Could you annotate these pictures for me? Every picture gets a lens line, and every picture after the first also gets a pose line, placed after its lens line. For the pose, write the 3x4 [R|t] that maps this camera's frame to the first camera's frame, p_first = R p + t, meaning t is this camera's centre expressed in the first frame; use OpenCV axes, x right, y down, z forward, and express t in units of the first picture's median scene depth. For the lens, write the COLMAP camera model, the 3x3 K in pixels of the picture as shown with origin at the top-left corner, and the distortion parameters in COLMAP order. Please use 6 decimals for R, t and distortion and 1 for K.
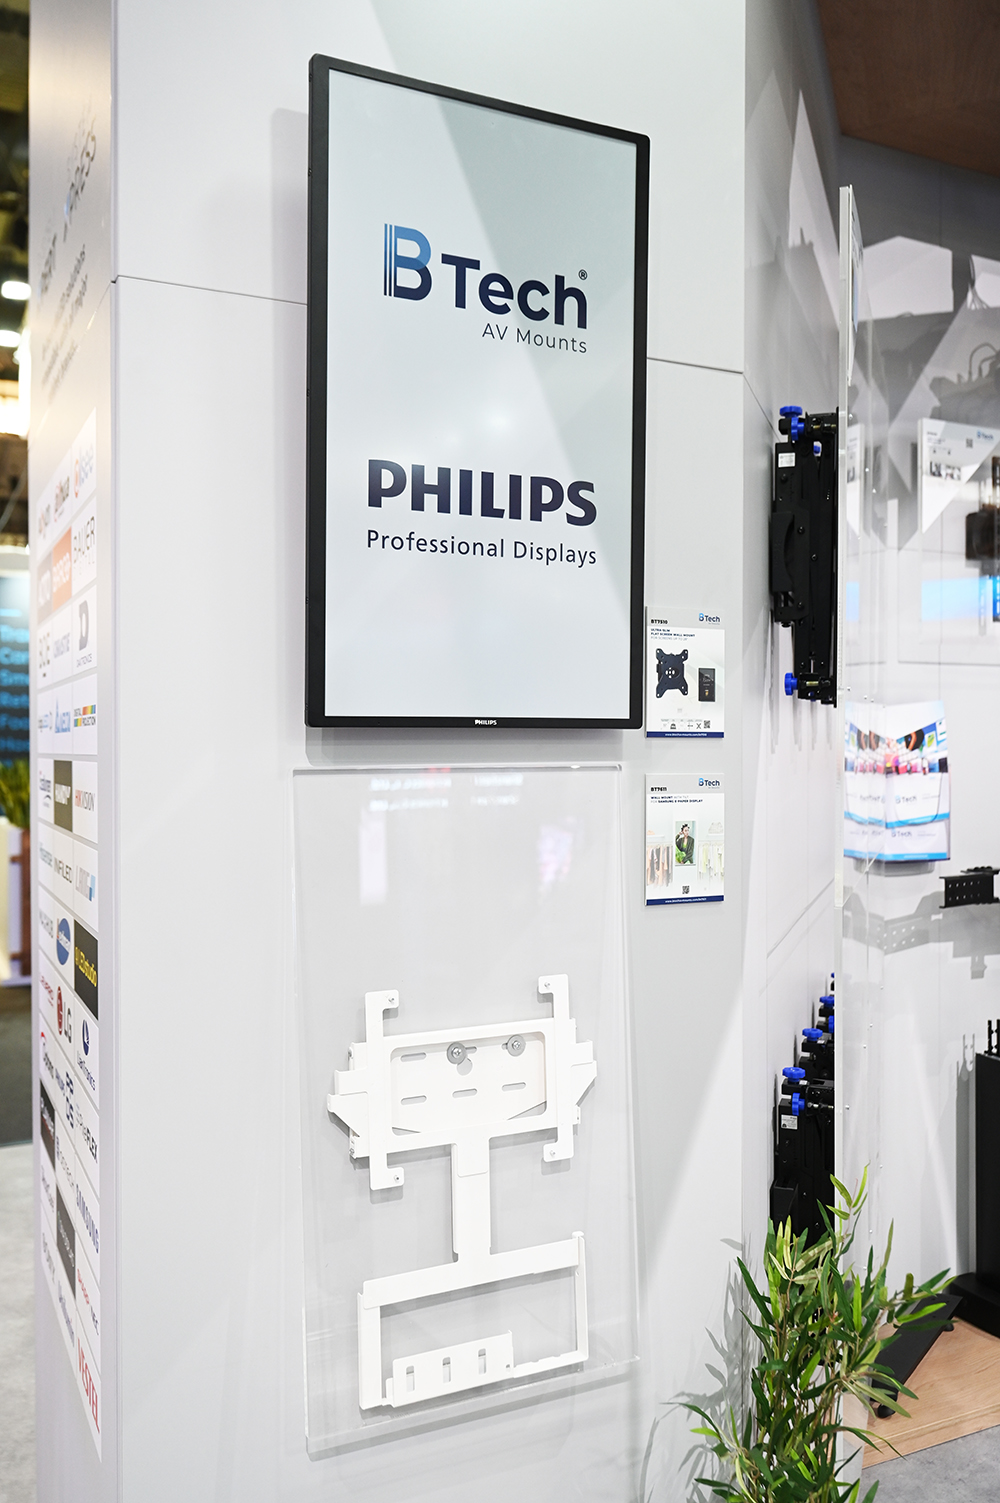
lens RADIAL K [[1272.1, 0, 500.0], [0, 1272.1, 751.5], [0, 0, 1]] dist [-0.006985, -0.005035]
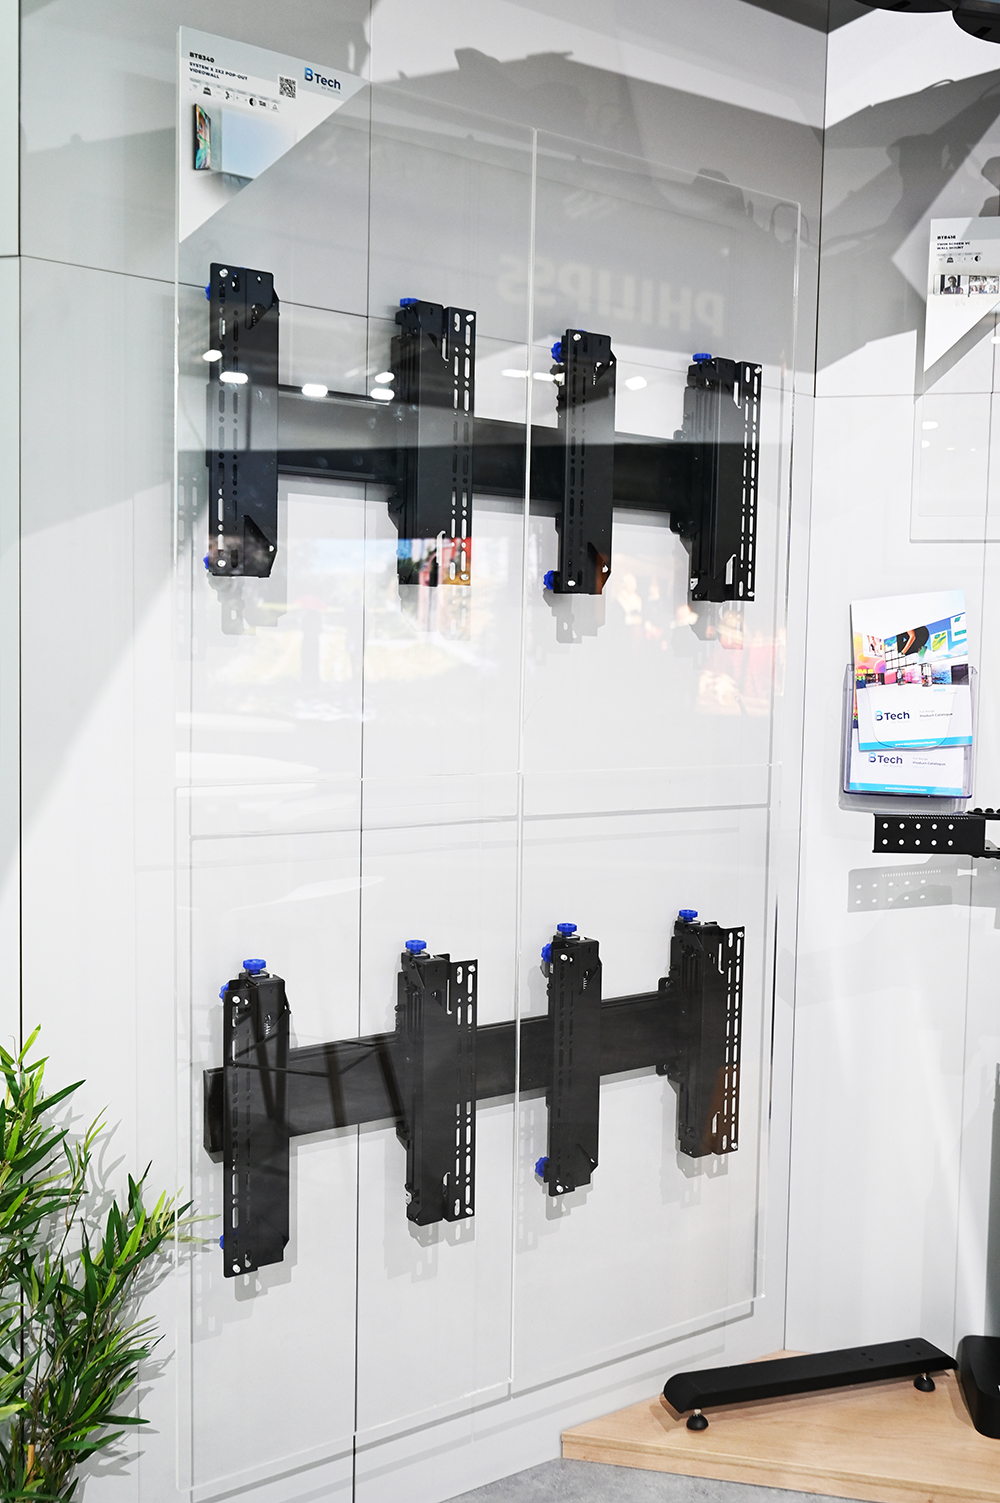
lens RADIAL K [[1310.3, 0, 500.0], [0, 1310.3, 751.5], [0, 0, 1]] dist [0.001512, -0.011658]
pose [[0.788236, 0.052827, -0.613102, 0.623837], [-0.022450, 0.998114, 0.057138, 0.018418], [0.614964, -0.031274, 0.787935, 0.206679]]
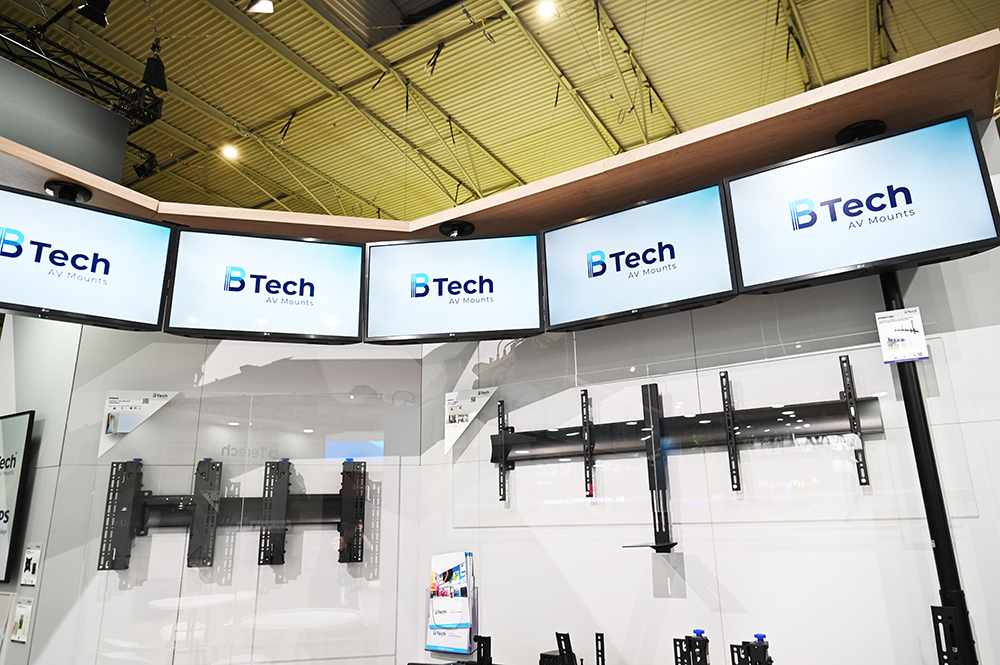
lens RADIAL K [[674.8, 0, 500.0], [0, 674.8, 332.5], [0, 0, 1]] dist [-0.002337, 0.003628]
pose [[0.531141, -0.241520, -0.812131, 1.191764], [0.011981, 0.960557, -0.277825, -0.071083], [0.847199, 0.137834, 0.513085, 0.542186]]
